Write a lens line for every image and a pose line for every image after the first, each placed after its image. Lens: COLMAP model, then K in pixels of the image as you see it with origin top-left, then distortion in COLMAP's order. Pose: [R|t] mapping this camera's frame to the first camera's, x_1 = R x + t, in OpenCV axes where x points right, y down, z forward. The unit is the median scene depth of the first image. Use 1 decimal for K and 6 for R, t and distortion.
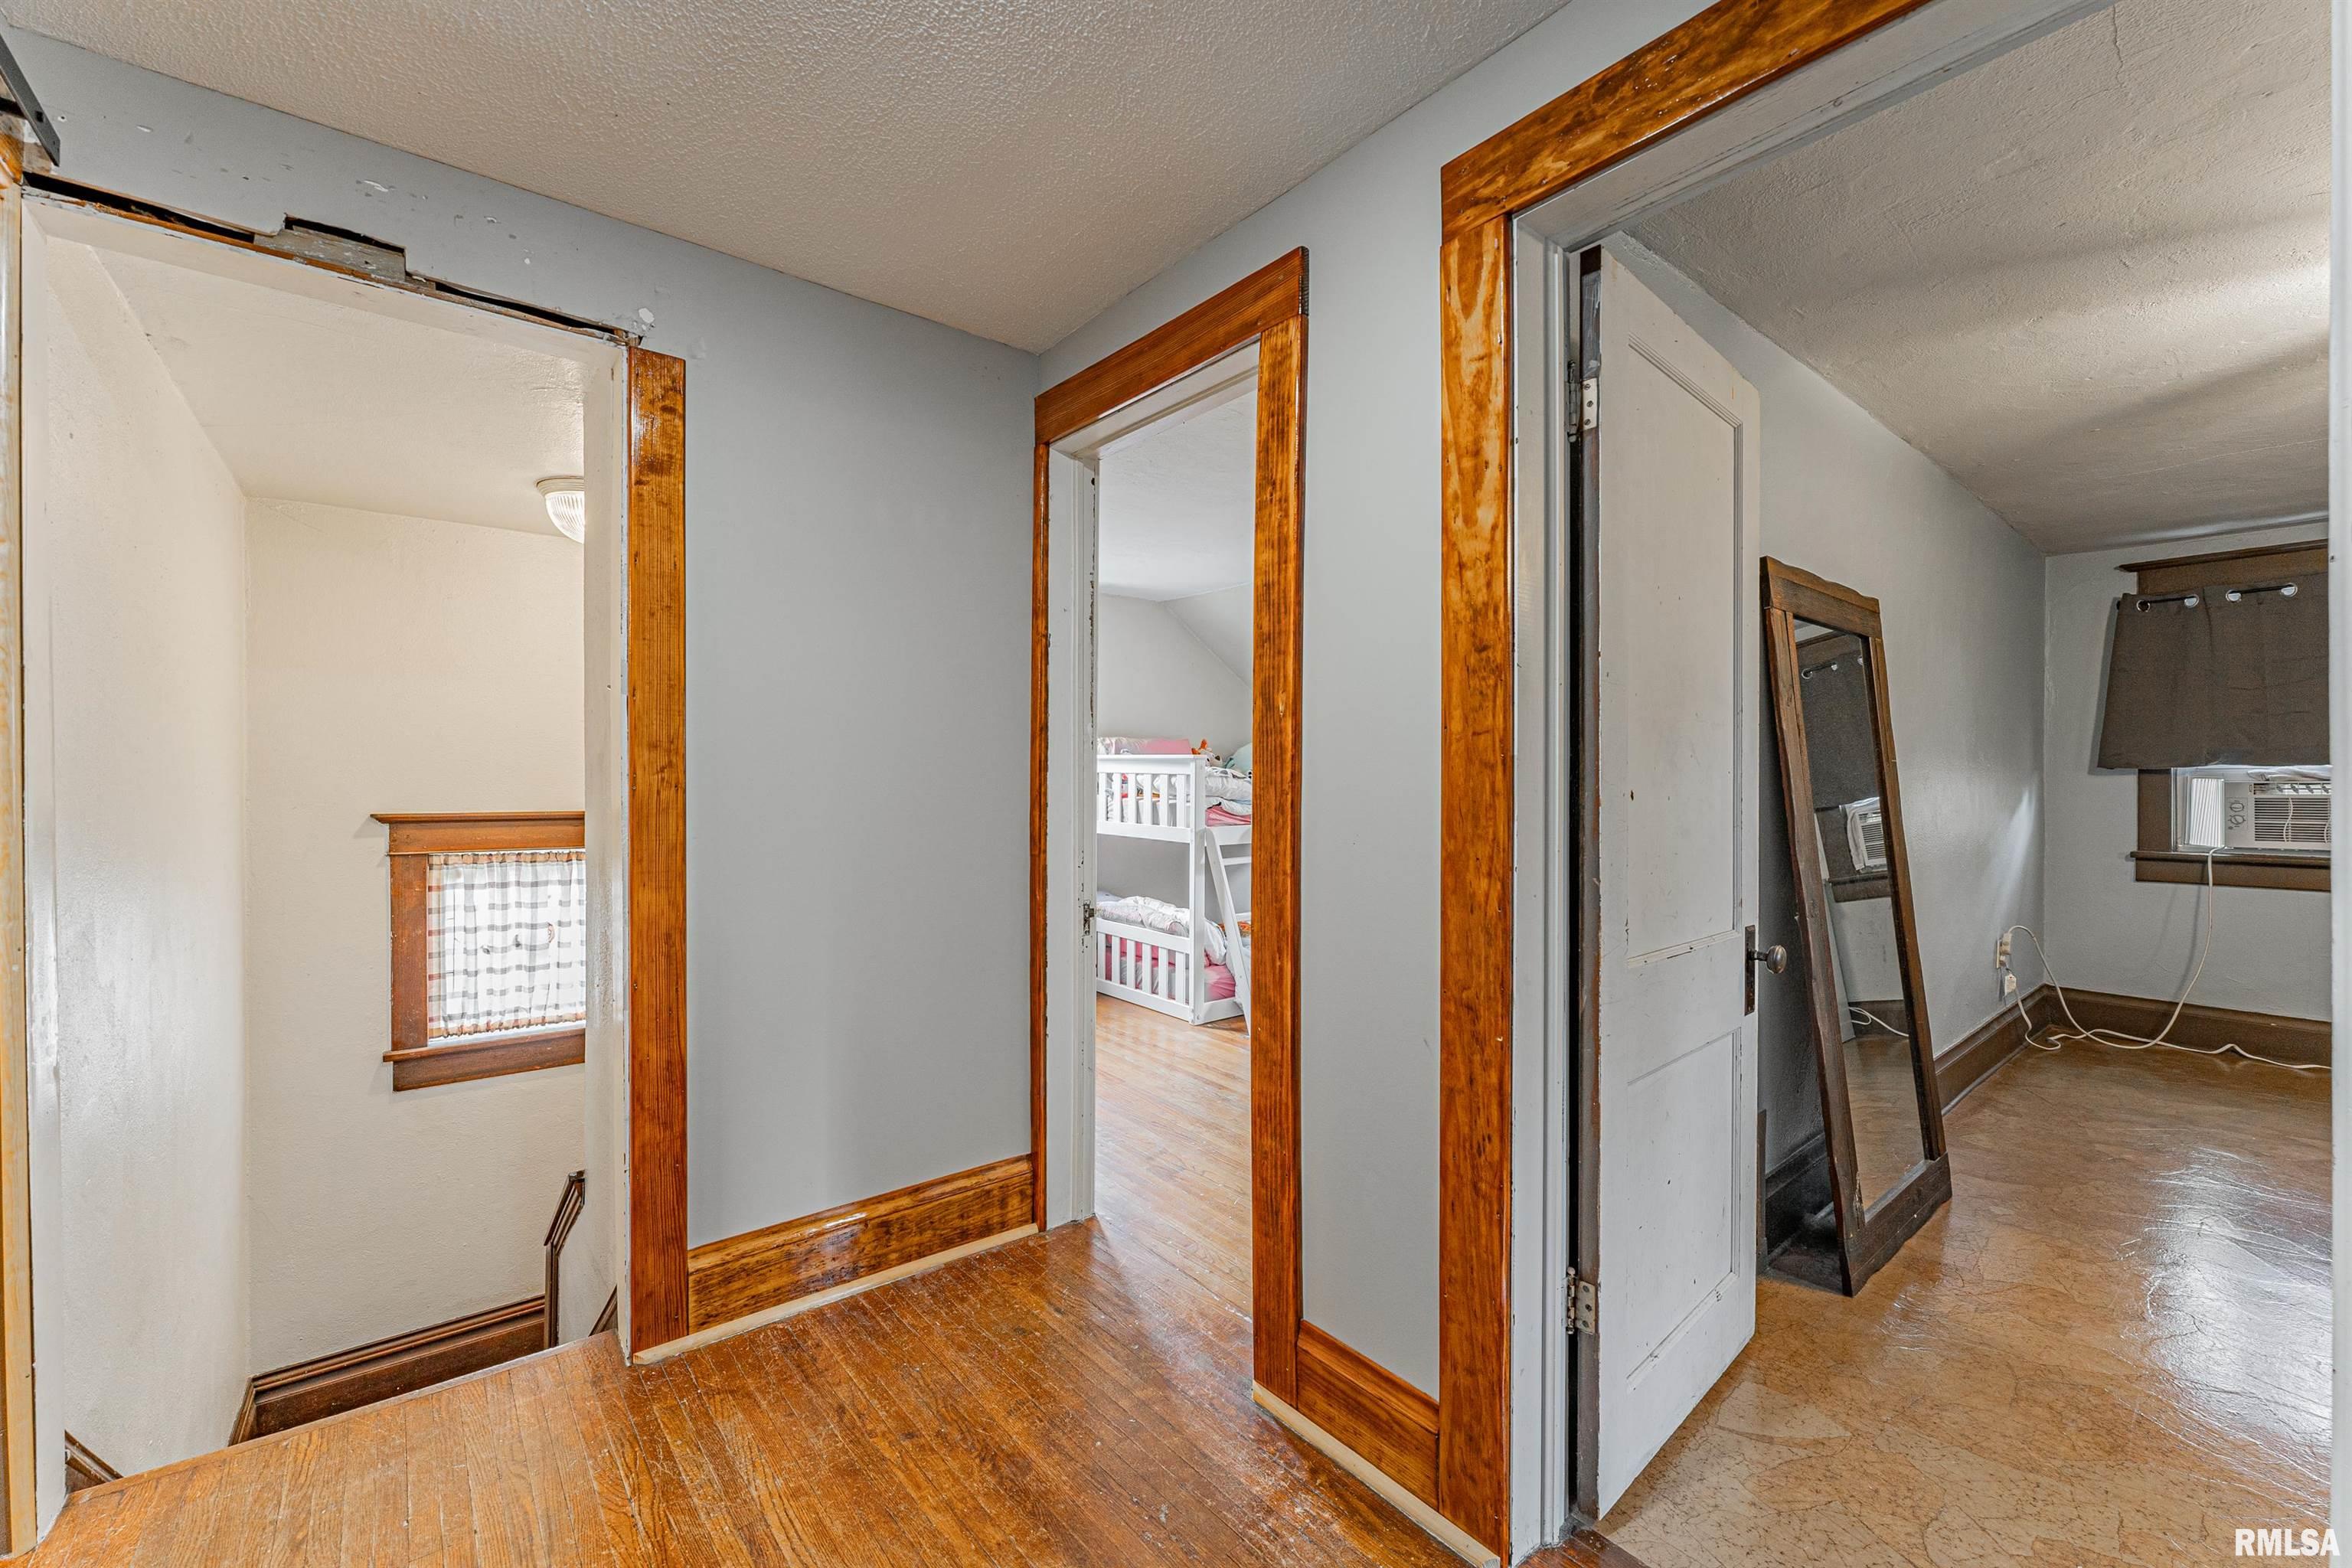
lens RADIAL K [[938.0, 0, 1177.8], [0, 938.0, 790.0], [0, 0, 1]] dist [-0.000175, 0.000113]
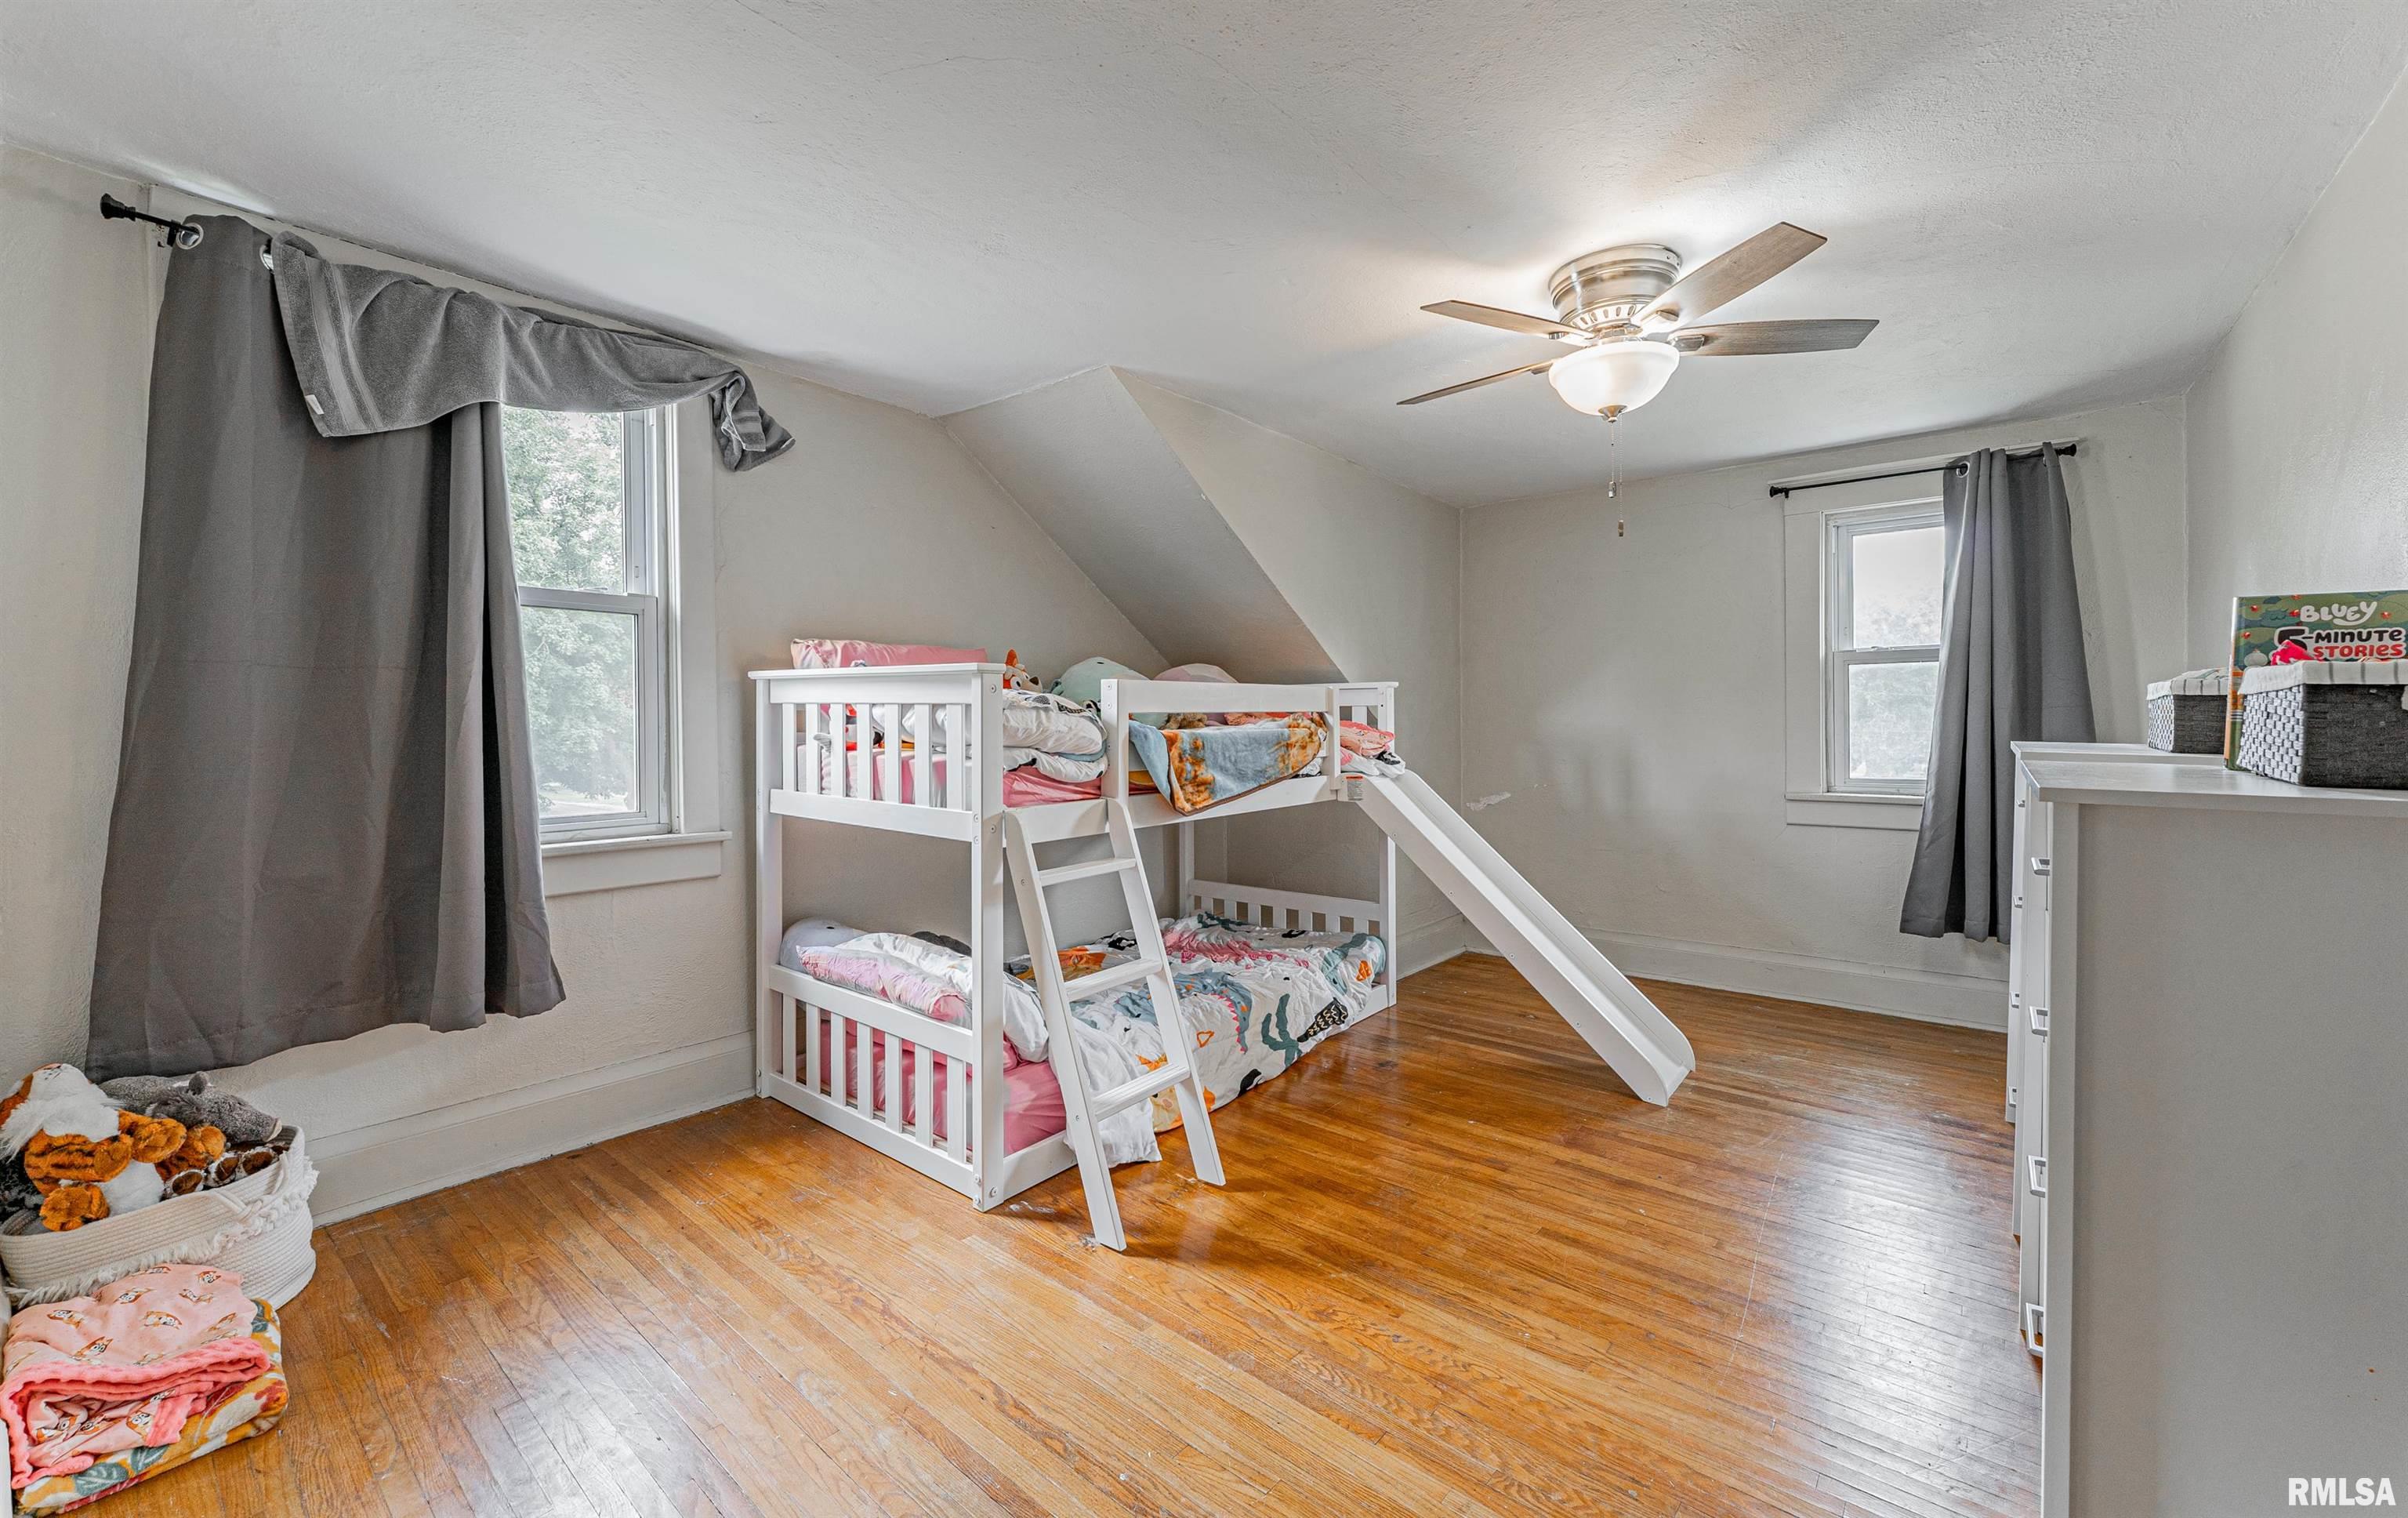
lens RADIAL K [[955.3, 0, 1201.4], [0, 955.3, 736.2], [0, 0, 1]] dist [-0.000682, -0.000065]
pose [[0.980281, -0.003343, 0.197582, 0.031134], [0.003528, 0.999994, -0.000586, 0.001329], [-0.197579, 0.001271, 0.980286, 0.461599]]
